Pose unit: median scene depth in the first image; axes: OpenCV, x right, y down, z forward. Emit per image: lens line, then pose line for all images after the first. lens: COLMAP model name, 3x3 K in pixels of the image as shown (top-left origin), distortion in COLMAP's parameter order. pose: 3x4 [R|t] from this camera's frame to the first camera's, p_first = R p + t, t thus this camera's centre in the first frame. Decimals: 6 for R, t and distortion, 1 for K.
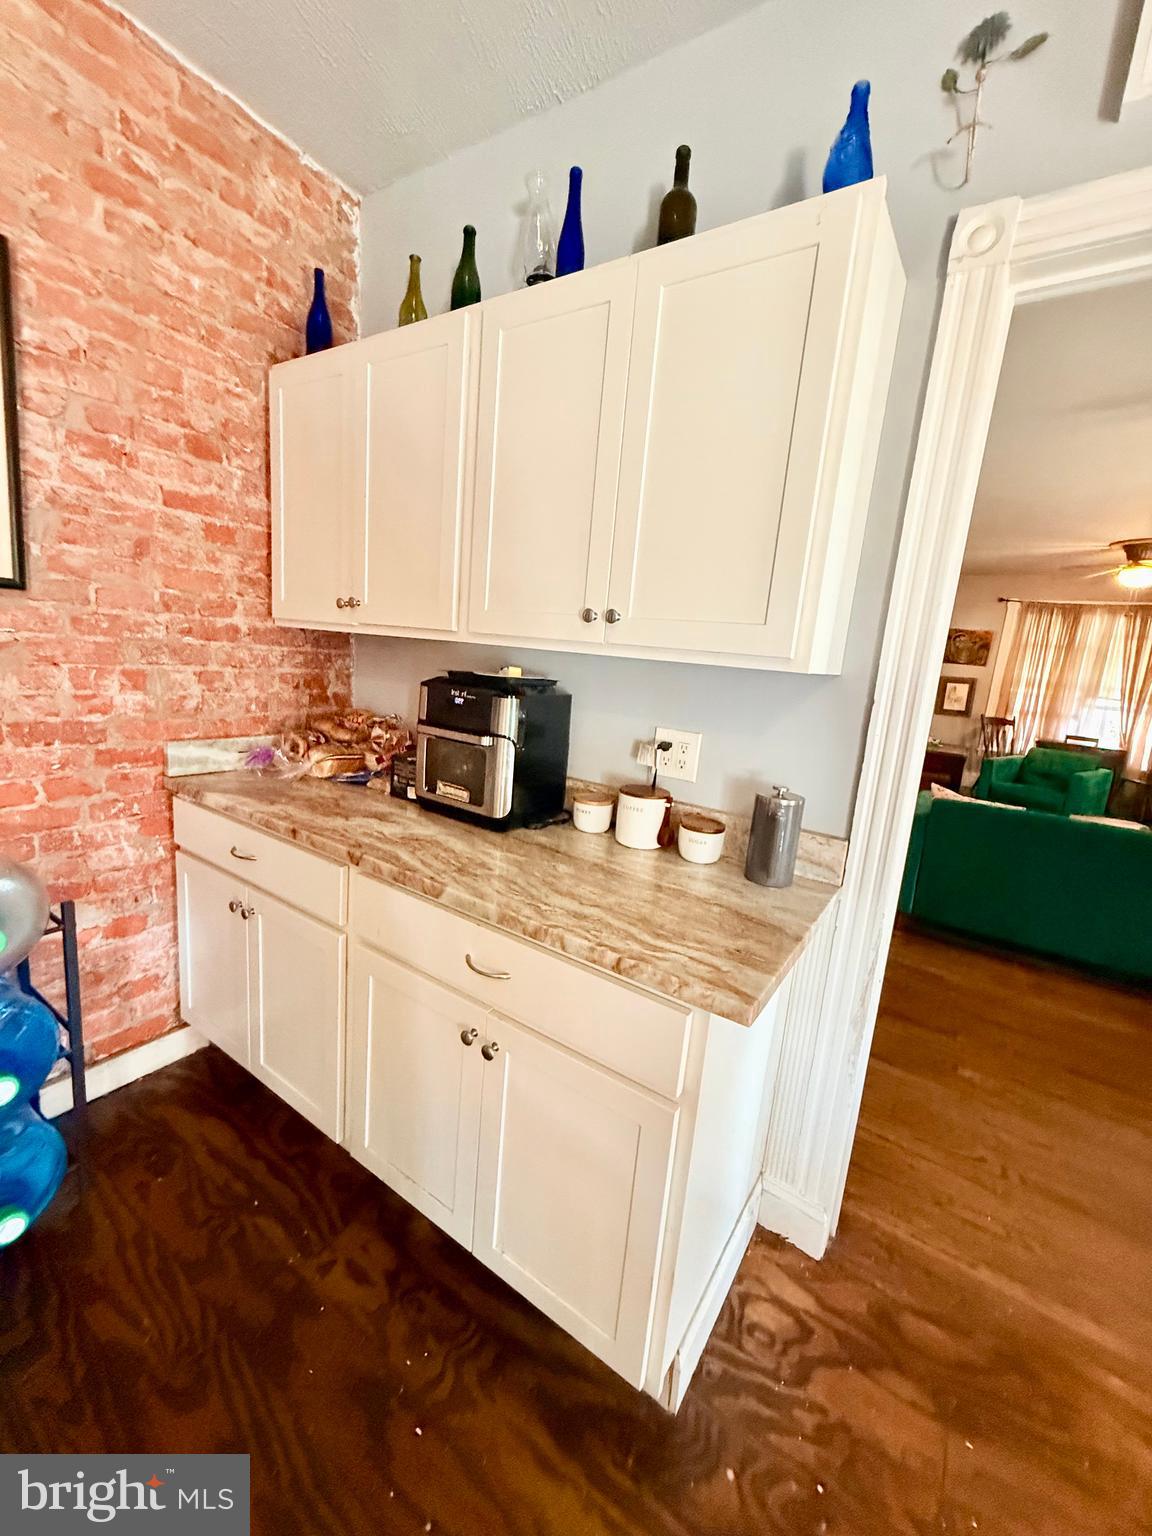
lens RADIAL K [[615.3, 0, 576.7], [0, 615.3, 762.4], [0, 0, 1]] dist [-0.000729, 0.000782]
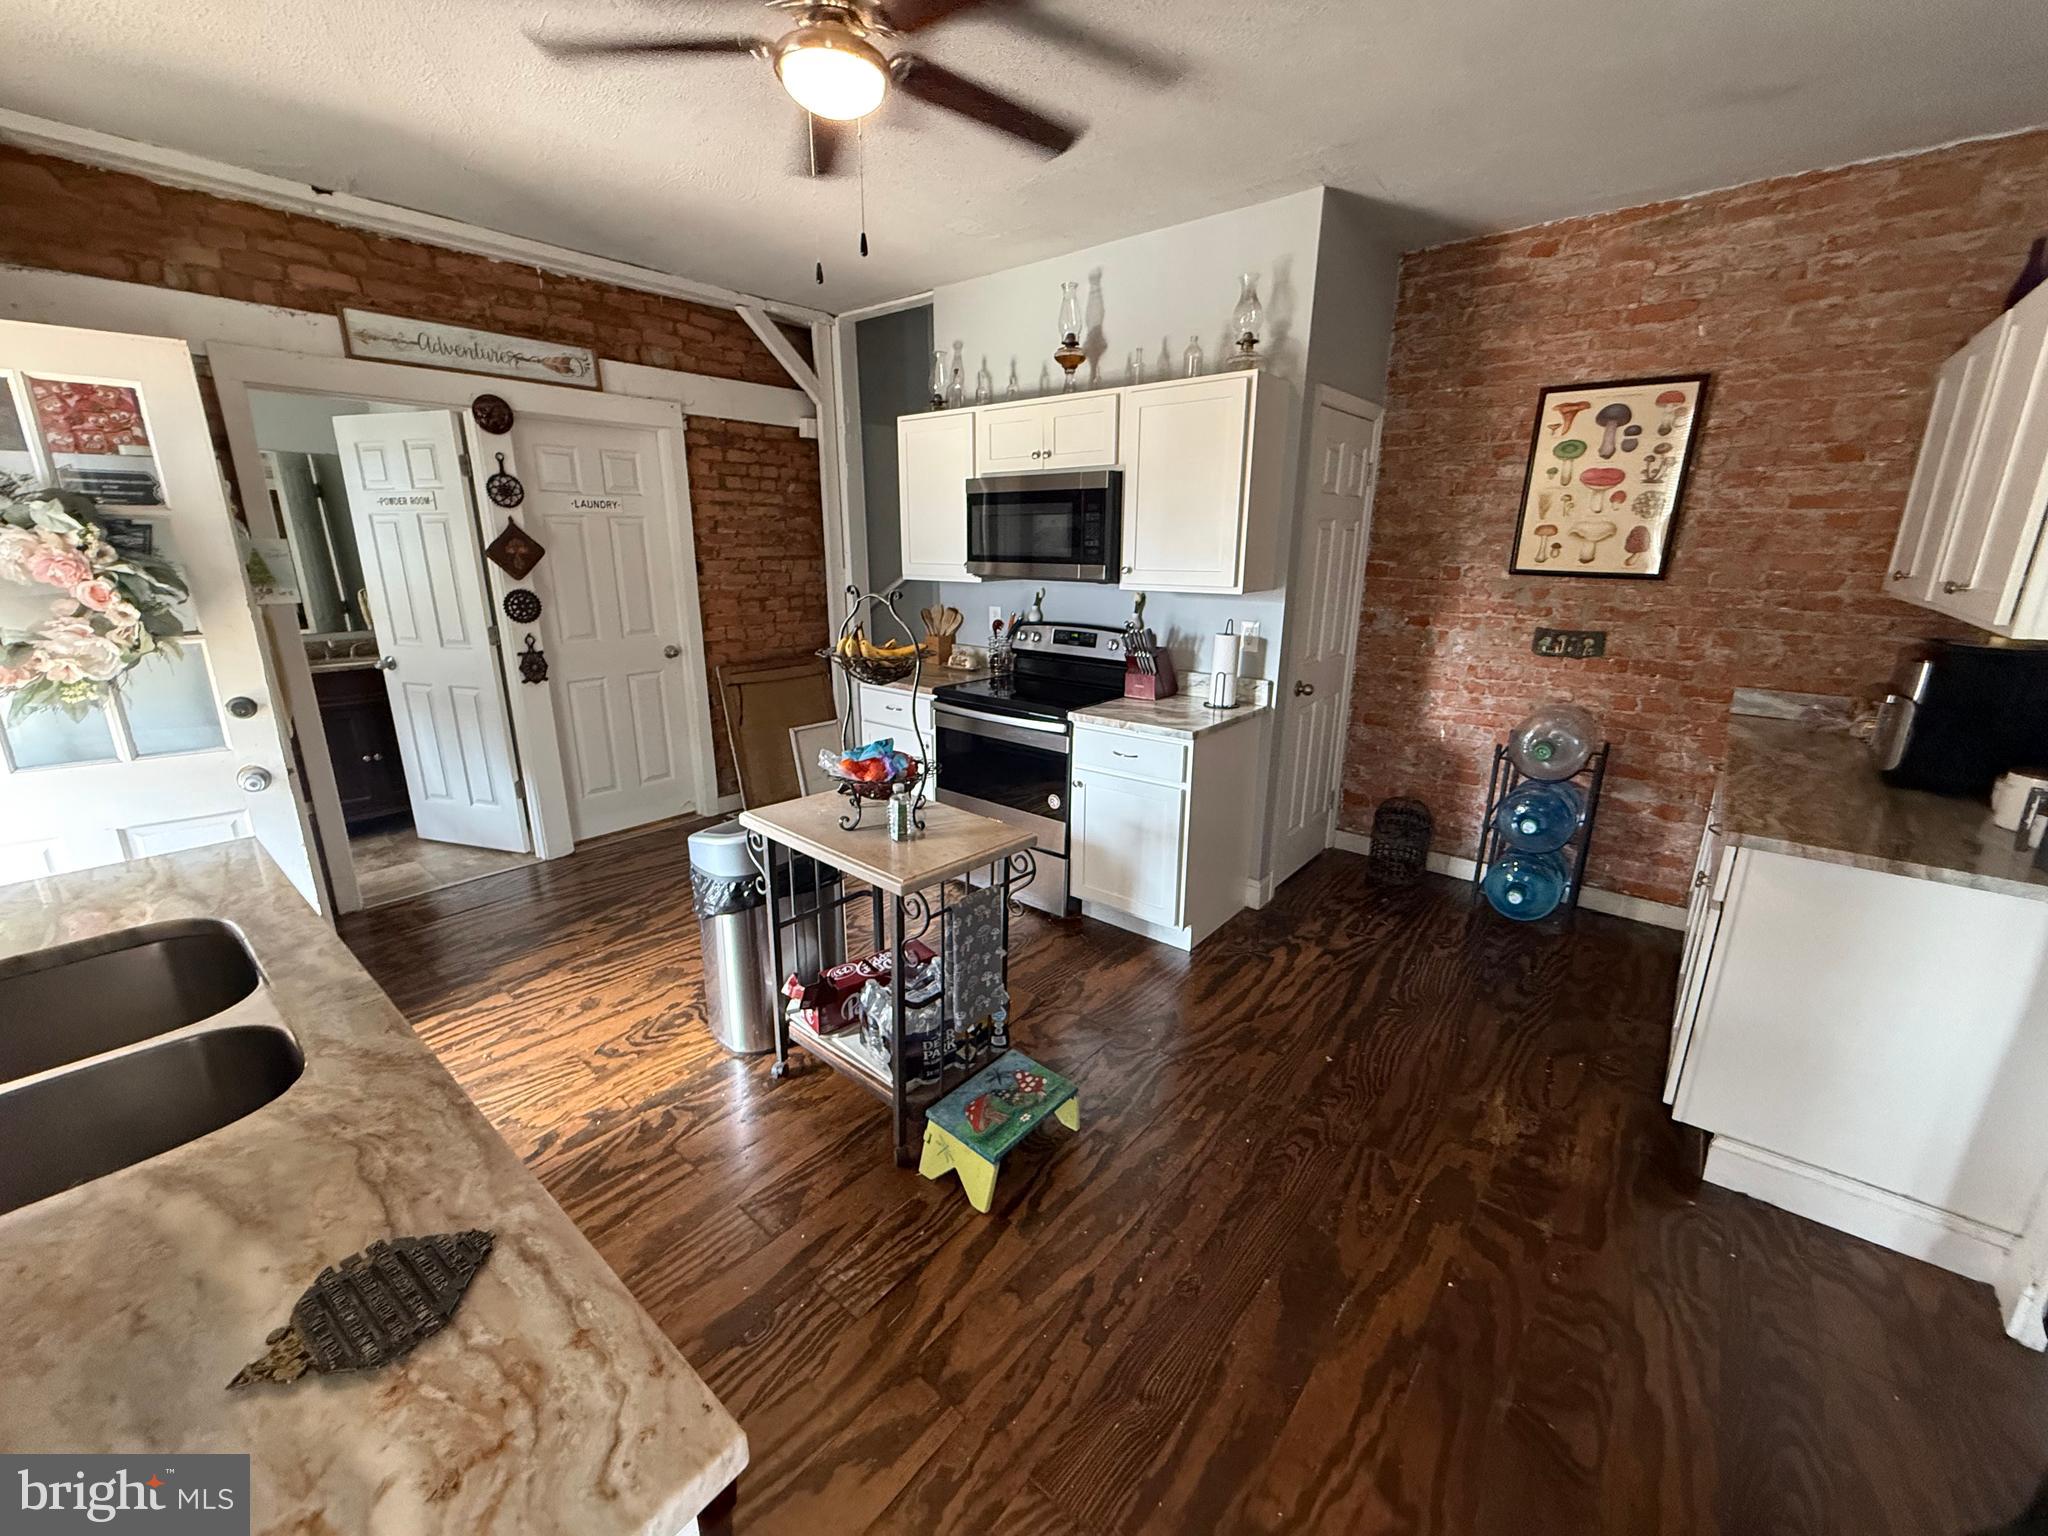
lens RADIAL K [[820.4, 0, 1018.6], [0, 820.4, 768.0], [0, 0, 1]] dist [-0.000729, 0.000782]
pose [[-0.107819, 0.184710, -0.976861, 1.372385], [-0.193904, 0.959811, 0.202888, 0.082761], [0.975078, 0.211293, -0.067670, -0.385704]]
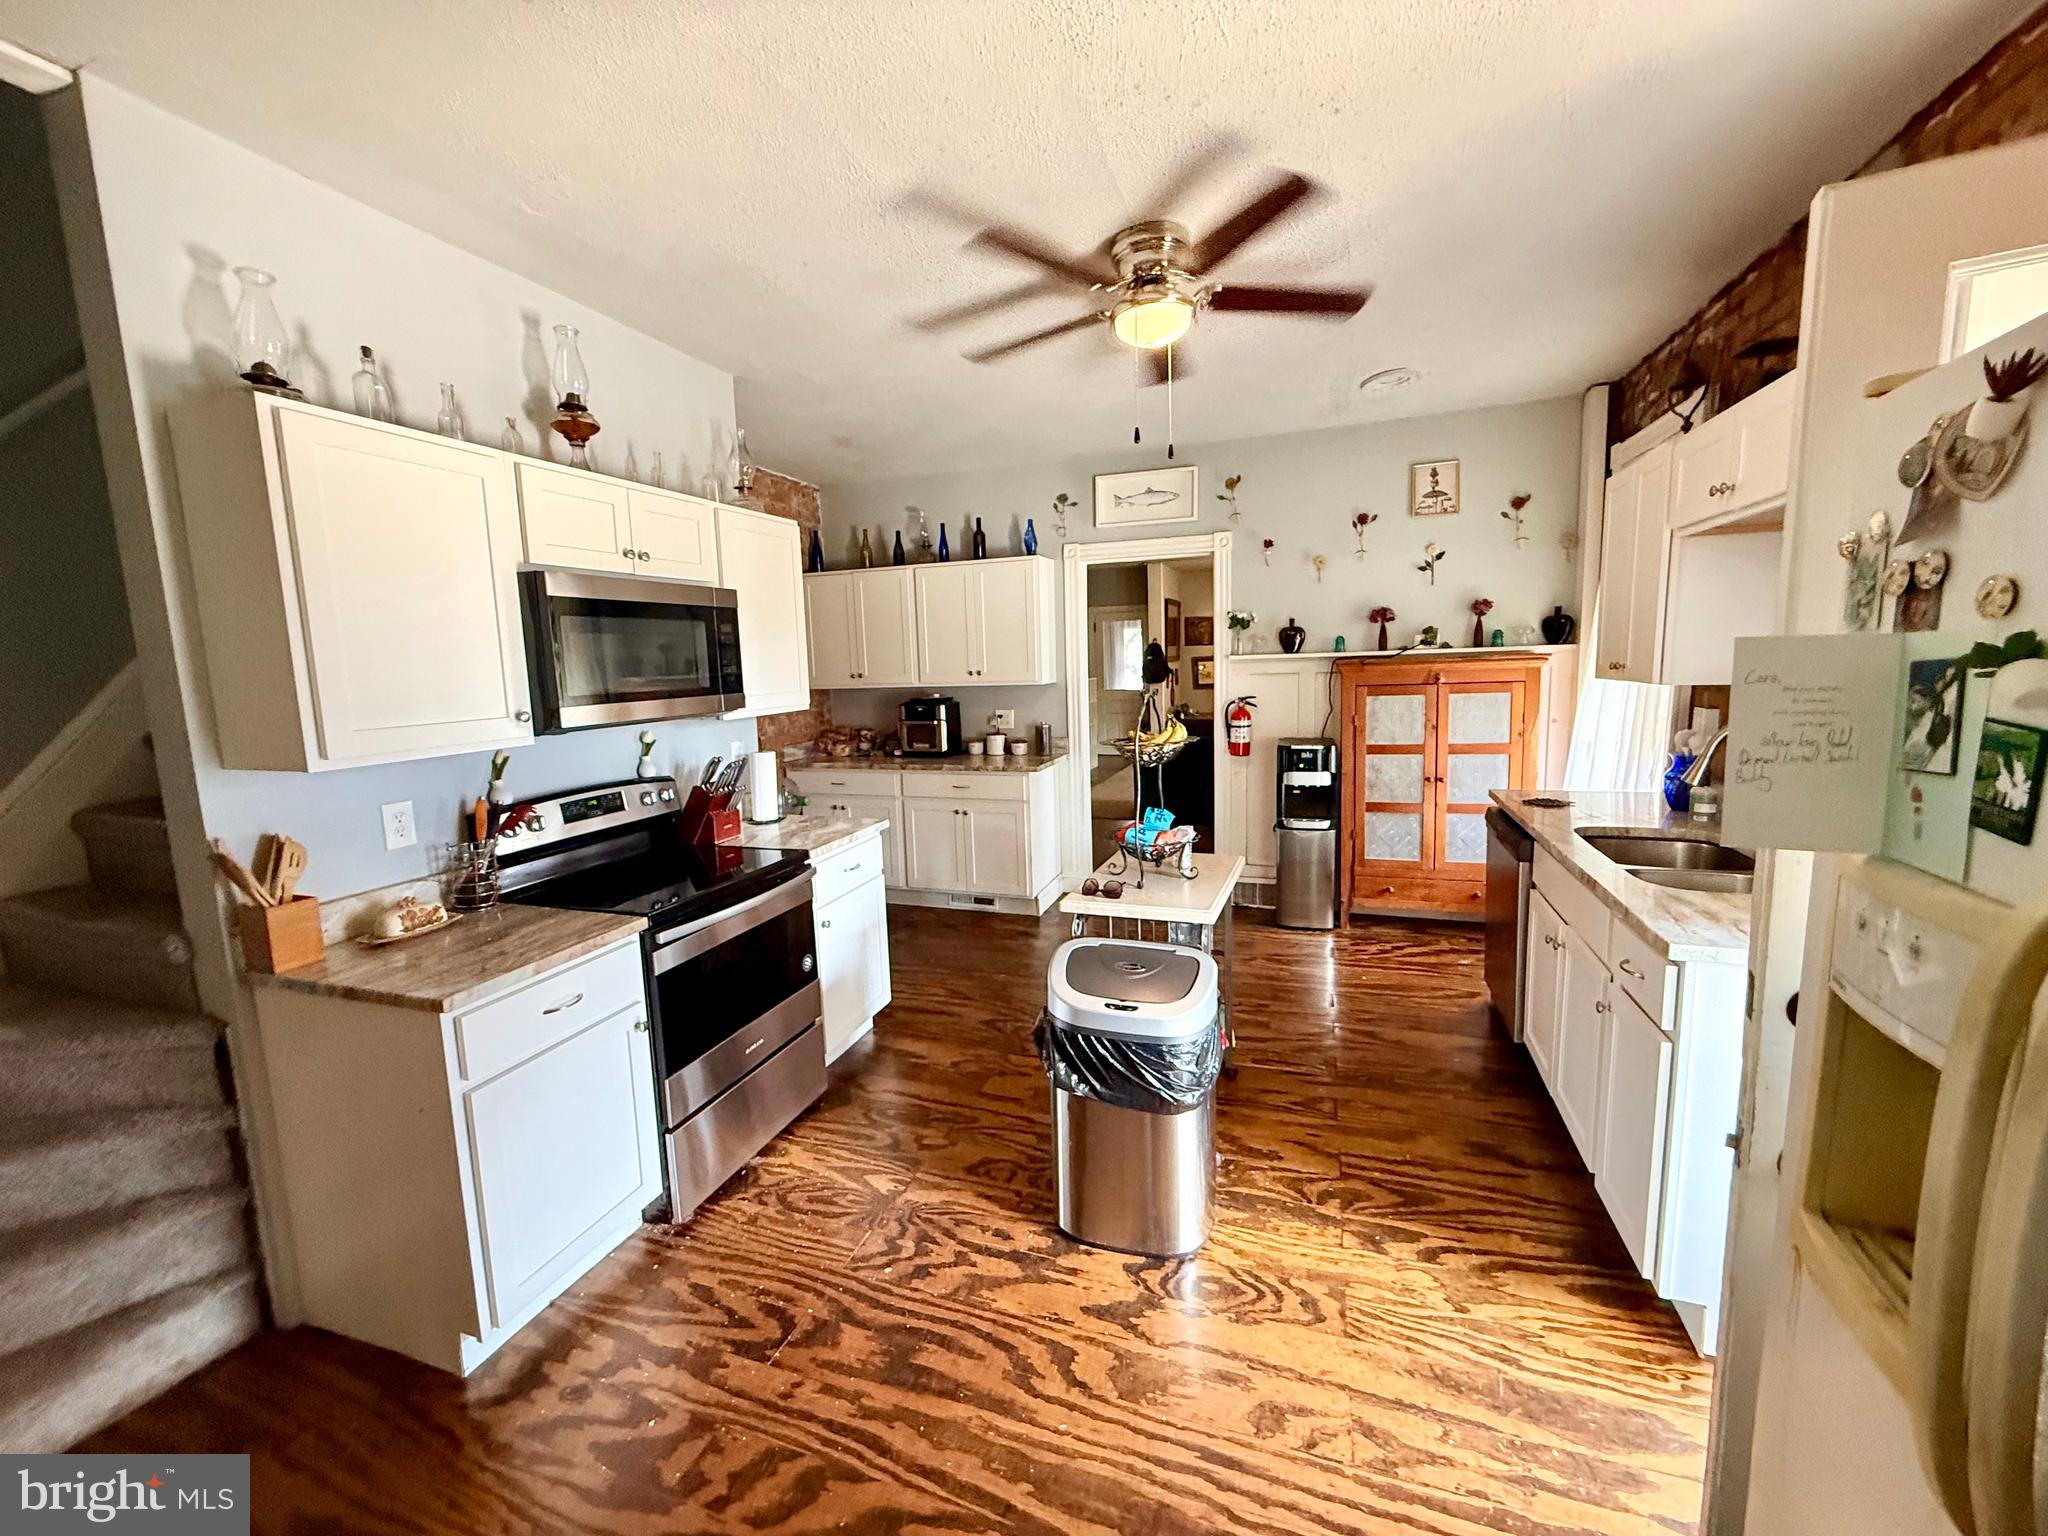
lens RADIAL K [[820.4, 0, 1020.2], [0, 820.4, 767.6], [0, 0, 1]] dist [-0.000729, 0.000782]
pose [[0.962488, -0.147793, 0.227538, -0.574170], [0.157064, 0.987318, -0.023089, 0.269084], [-0.221240, 0.057961, 0.973495, -2.285331]]
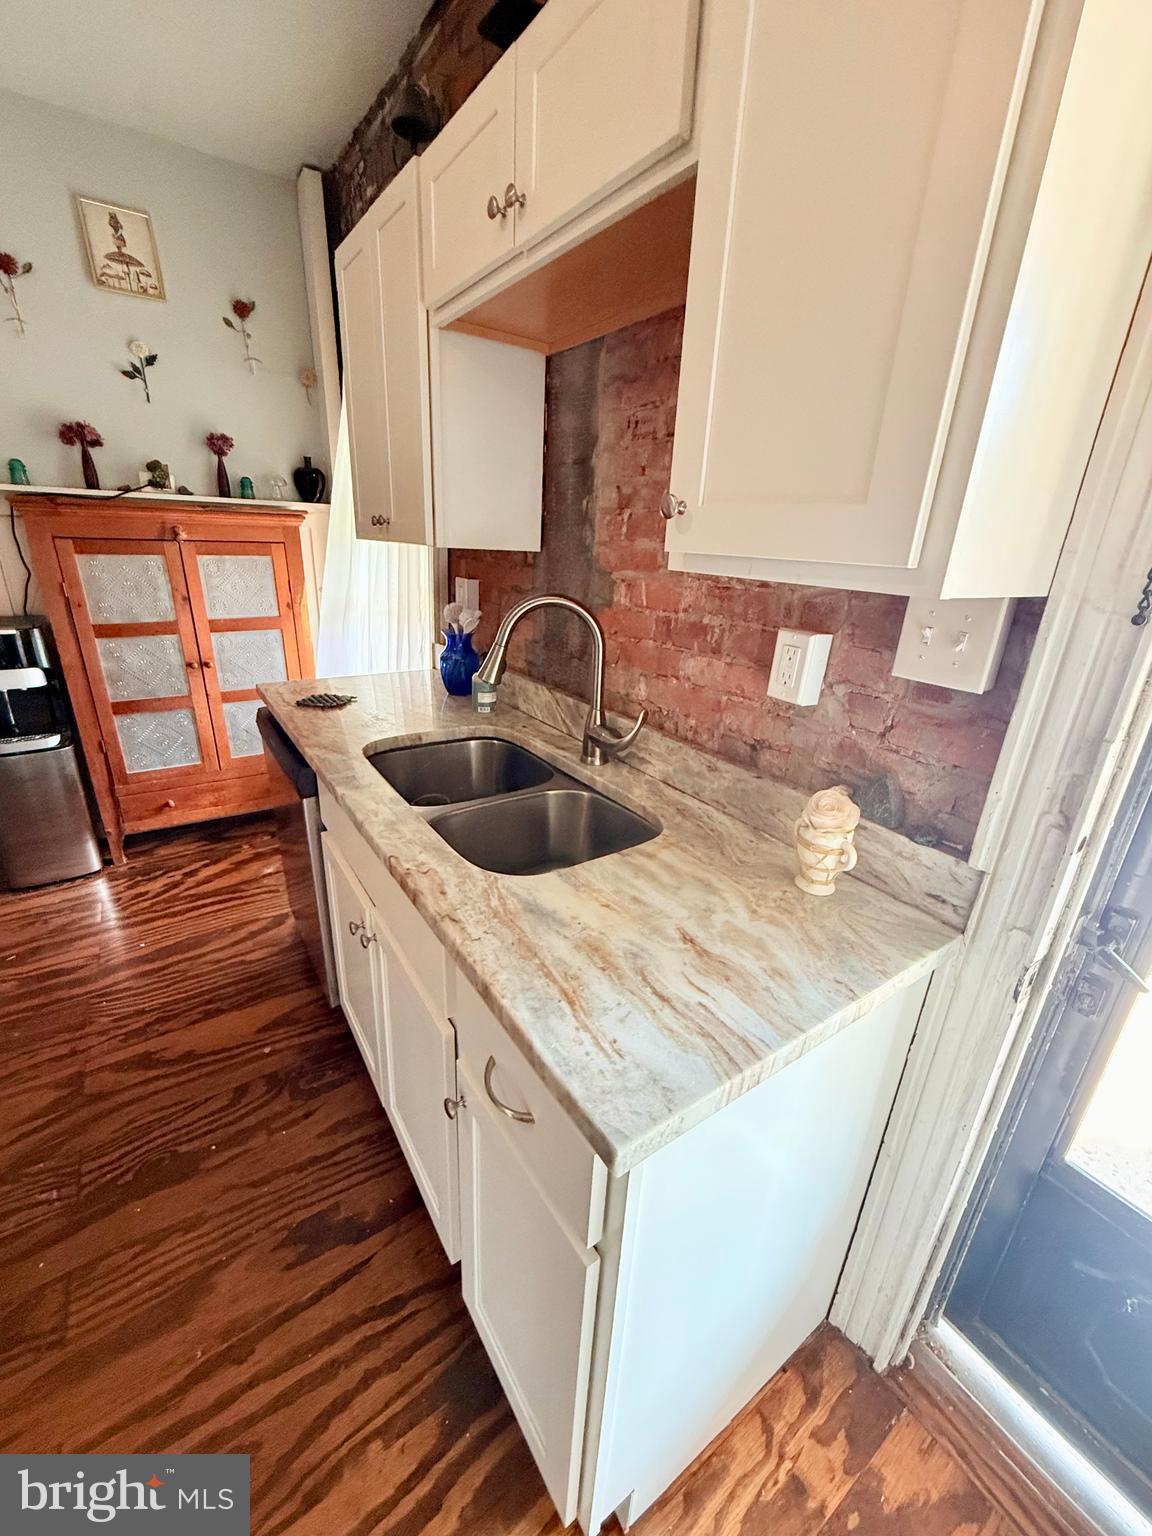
lens RADIAL K [[615.3, 0, 574.2], [0, 615.3, 763.7], [0, 0, 1]] dist [-0.000729, 0.000782]
pose [[0.371692, -0.385061, 0.844733, 0.208084], [0.153371, 0.922890, 0.353202, 0.275817], [-0.915600, -0.001724, 0.402088, -1.559353]]
